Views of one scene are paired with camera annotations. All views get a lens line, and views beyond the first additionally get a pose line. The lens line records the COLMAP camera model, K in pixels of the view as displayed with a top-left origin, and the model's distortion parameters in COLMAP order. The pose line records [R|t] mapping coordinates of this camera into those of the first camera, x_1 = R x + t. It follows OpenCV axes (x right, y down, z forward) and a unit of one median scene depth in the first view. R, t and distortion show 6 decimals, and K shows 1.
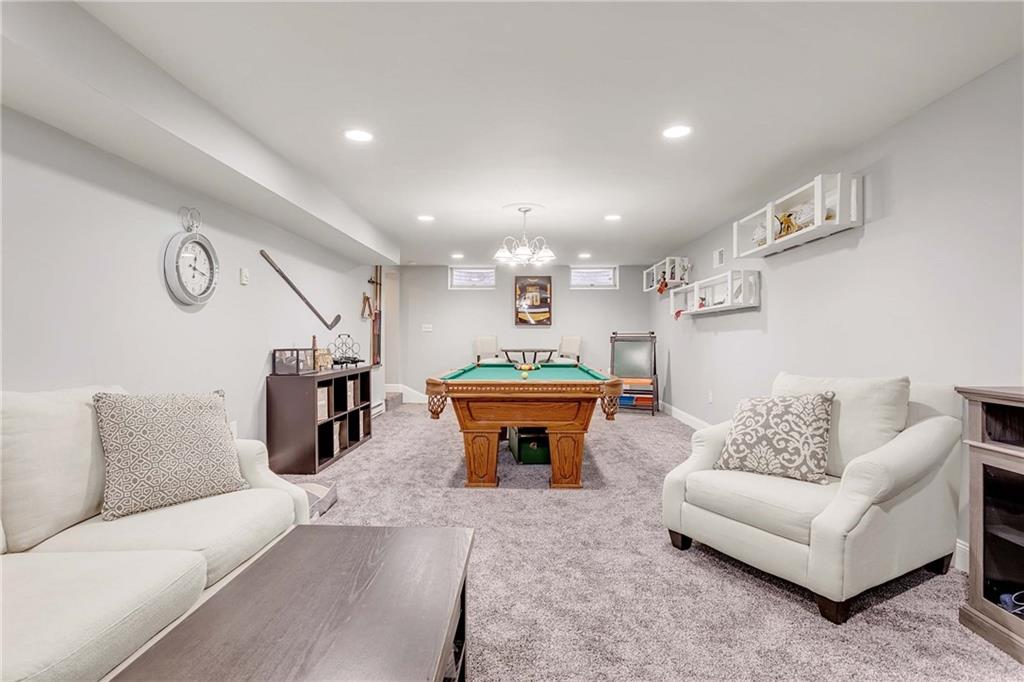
lens RADIAL K [[507.5, 0, 513.0], [0, 507.5, 338.1], [0, 0, 1]] dist [-0.015009, 0.011208]
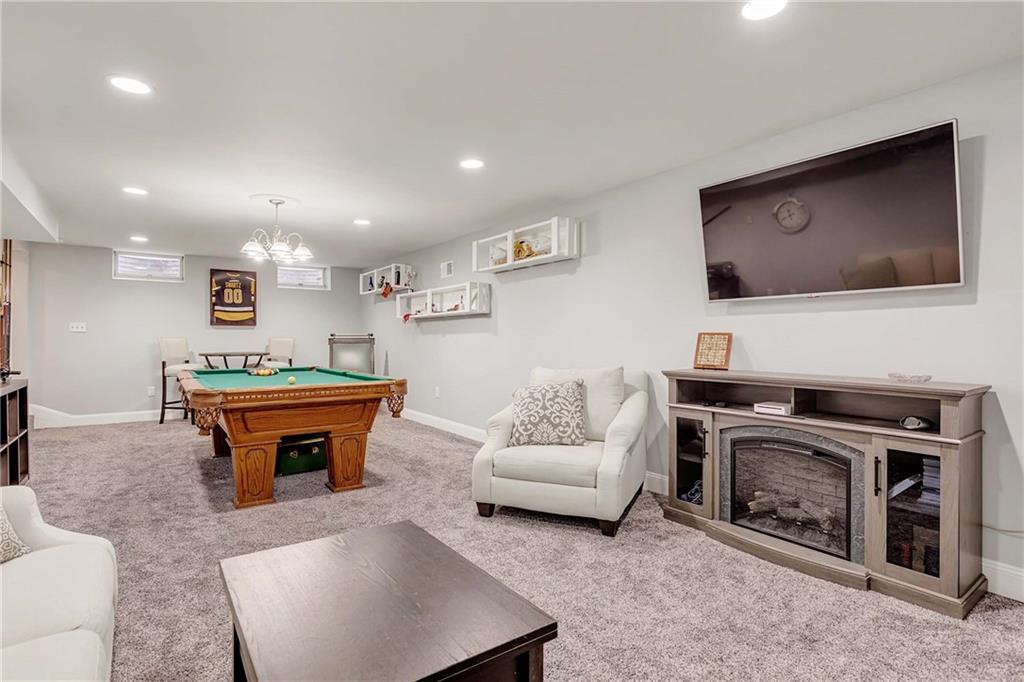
lens RADIAL K [[507.5, 0, 513.0], [0, 507.5, 338.1], [0, 0, 1]] dist [-0.015009, 0.011208]
pose [[0.799374, -0.000369, 0.600834, -0.251698], [0.001877, 0.999996, -0.001882, -0.002472], [-0.600831, 0.002632, 0.799371, 0.003595]]
